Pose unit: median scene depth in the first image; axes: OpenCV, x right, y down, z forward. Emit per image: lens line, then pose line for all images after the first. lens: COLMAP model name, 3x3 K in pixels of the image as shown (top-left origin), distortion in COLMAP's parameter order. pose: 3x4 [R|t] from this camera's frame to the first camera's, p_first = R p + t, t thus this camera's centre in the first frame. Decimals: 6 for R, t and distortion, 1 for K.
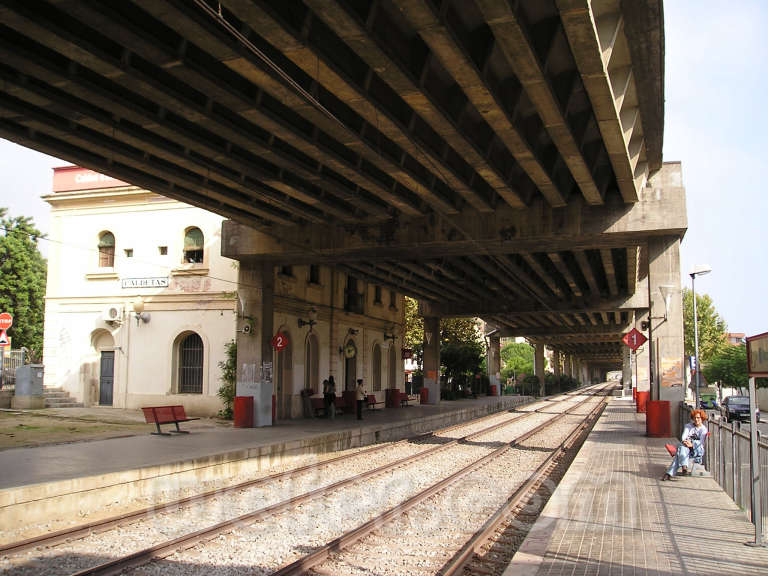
lens RADIAL K [[786.3, 0, 394.6], [0, 786.3, 288.0], [0, 0, 1]] dist [-0.154655, 0.135059]
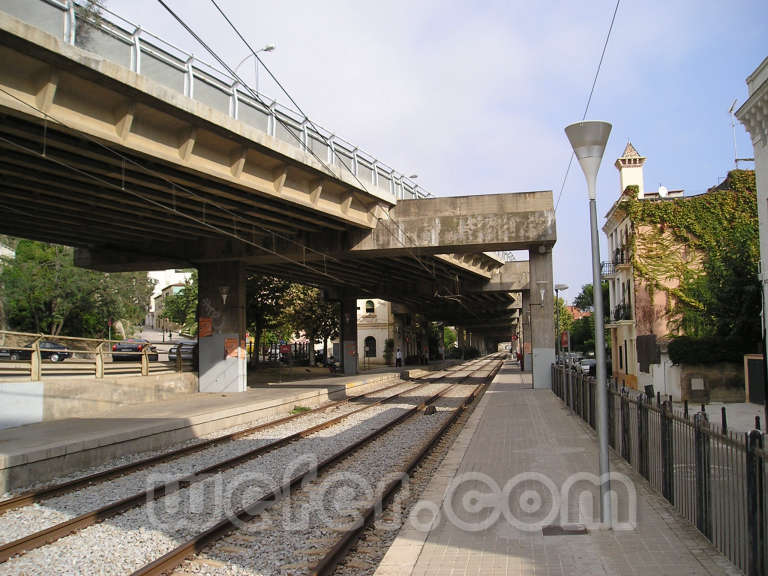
lens RADIAL K [[786.3, 0, 394.6], [0, 786.3, 288.0], [0, 0, 1]] dist [-0.154655, 0.135059]
pose [[0.990472, -0.011473, 0.137239, -0.422267], [0.006828, 0.999389, 0.034270, -0.167294], [-0.137548, -0.033006, 0.989945, -1.435101]]
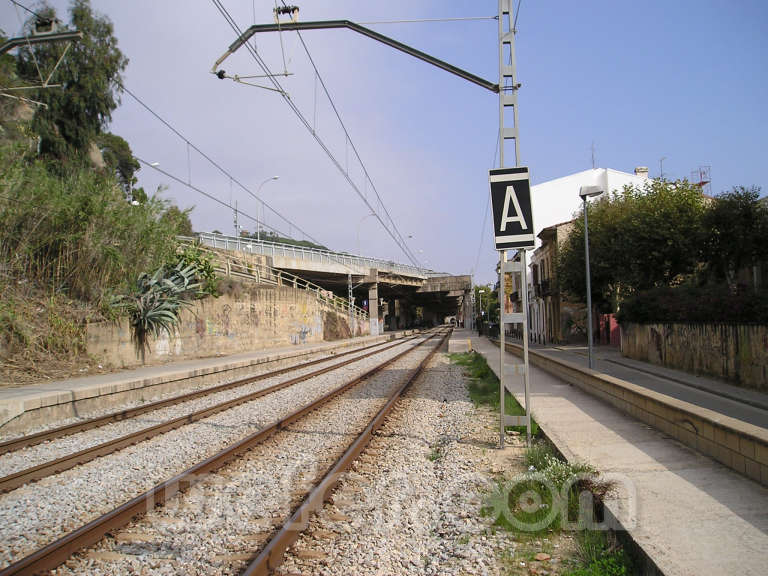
lens RADIAL K [[786.3, 0, 394.6], [0, 786.3, 288.0], [0, 0, 1]] dist [-0.154655, 0.135059]
pose [[0.977826, -0.031607, 0.207019, -1.038298], [0.018080, 0.997595, 0.066913, -0.392379], [-0.208636, -0.061687, 0.976046, -3.472430]]
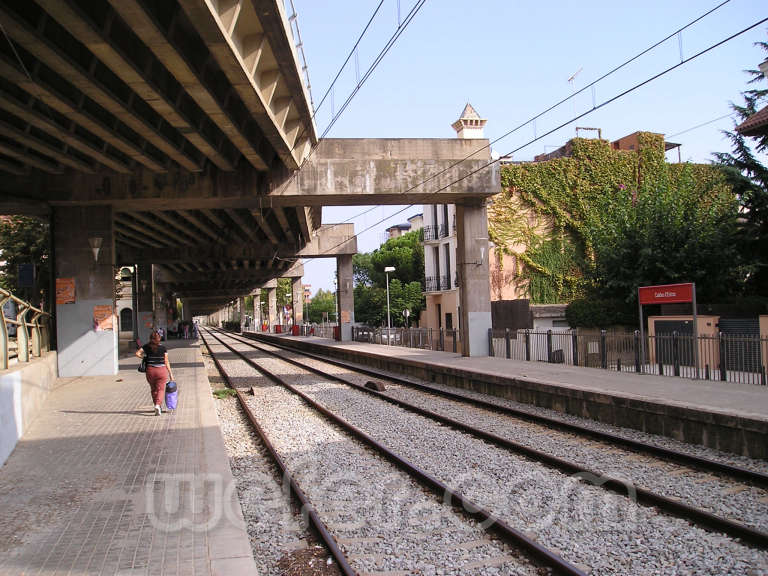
lens RADIAL K [[786.3, 0, 394.6], [0, 786.3, 288.0], [0, 0, 1]] dist [-0.154655, 0.135059]
pose [[0.858031, -0.018009, 0.513281, -0.602836], [-0.018213, 0.997690, 0.065451, -0.145878], [-0.513274, -0.065507, 0.855721, -1.248710]]
